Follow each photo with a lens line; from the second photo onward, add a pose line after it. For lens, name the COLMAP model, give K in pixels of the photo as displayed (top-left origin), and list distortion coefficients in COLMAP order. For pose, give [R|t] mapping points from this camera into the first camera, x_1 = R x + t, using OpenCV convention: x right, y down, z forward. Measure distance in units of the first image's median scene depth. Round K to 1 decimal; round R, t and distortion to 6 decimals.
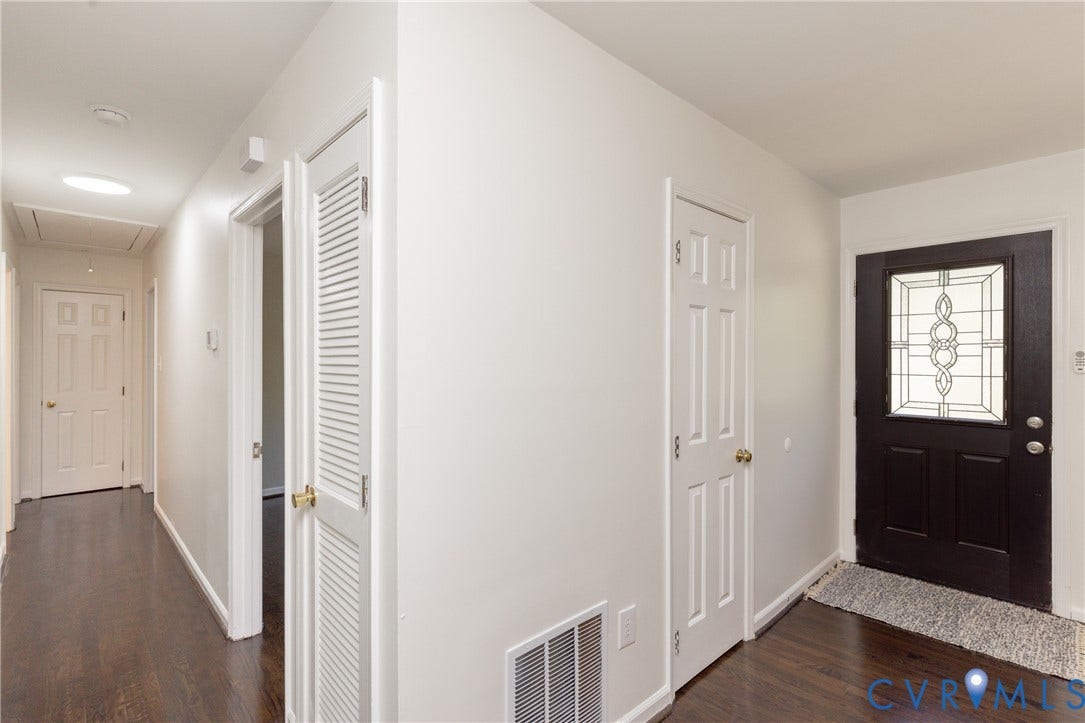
lens RADIAL K [[489.6, 0, 538.8], [0, 489.6, 362.7], [0, 0, 1]] dist [0.000296, -0.000174]
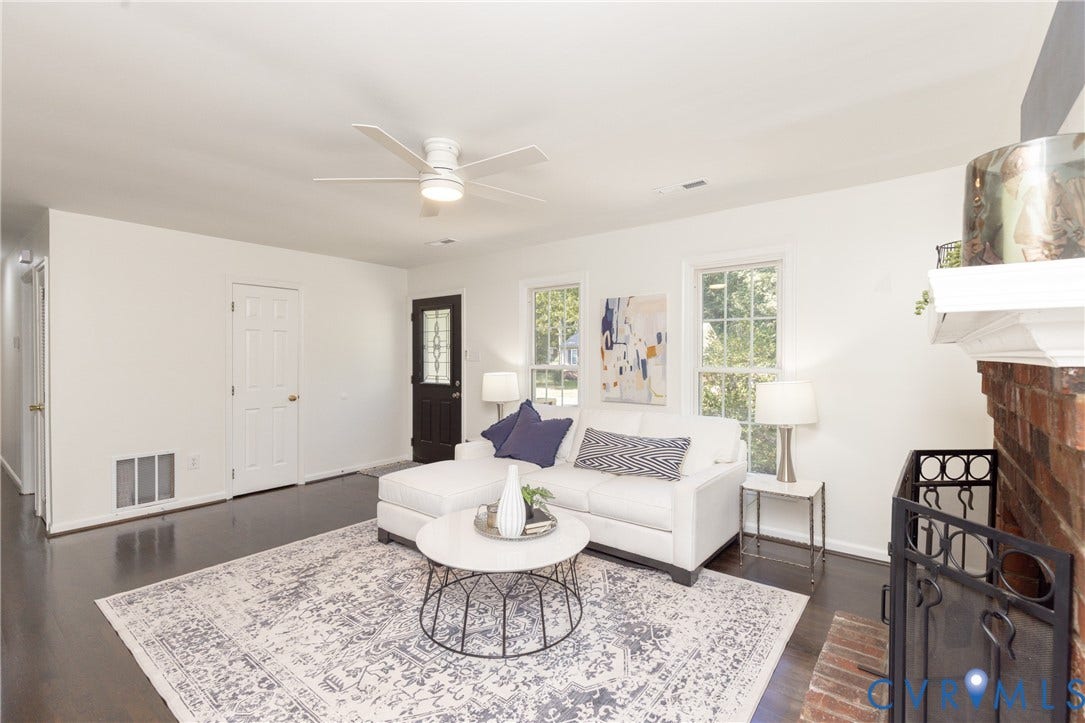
lens RADIAL K [[486.3, 0, 545.5], [0, 486.3, 358.0], [0, 0, 1]] dist [0.002123, -0.000084]
pose [[0.989076, -0.005529, 0.147301, 0.975116], [0.005730, 0.999983, -0.000937, 0.013547], [-0.147293, 0.001771, 0.989091, -1.052769]]
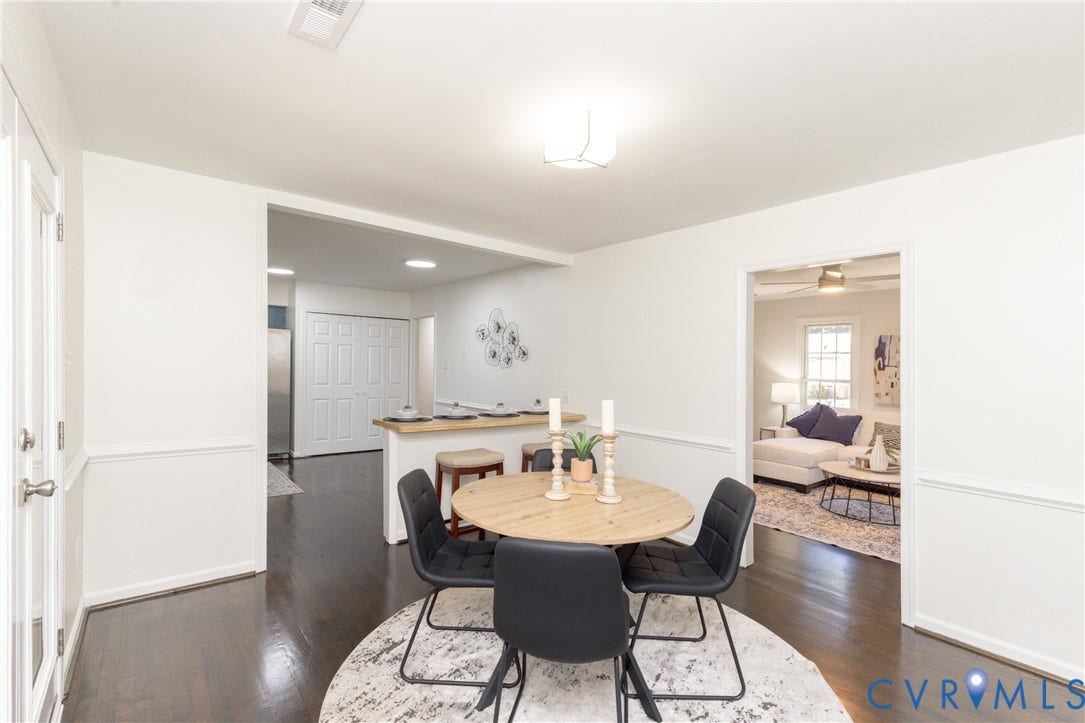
lens RADIAL K [[489.6, 0, 538.8], [0, 489.6, 362.7], [0, 0, 1]] dist [0.000296, -0.000174]
pose [[0.996662, 0.014250, -0.080384, 0.044608], [-0.014995, 0.999850, -0.008675, -0.004421], [0.080248, 0.009851, 0.996726, -1.903836]]
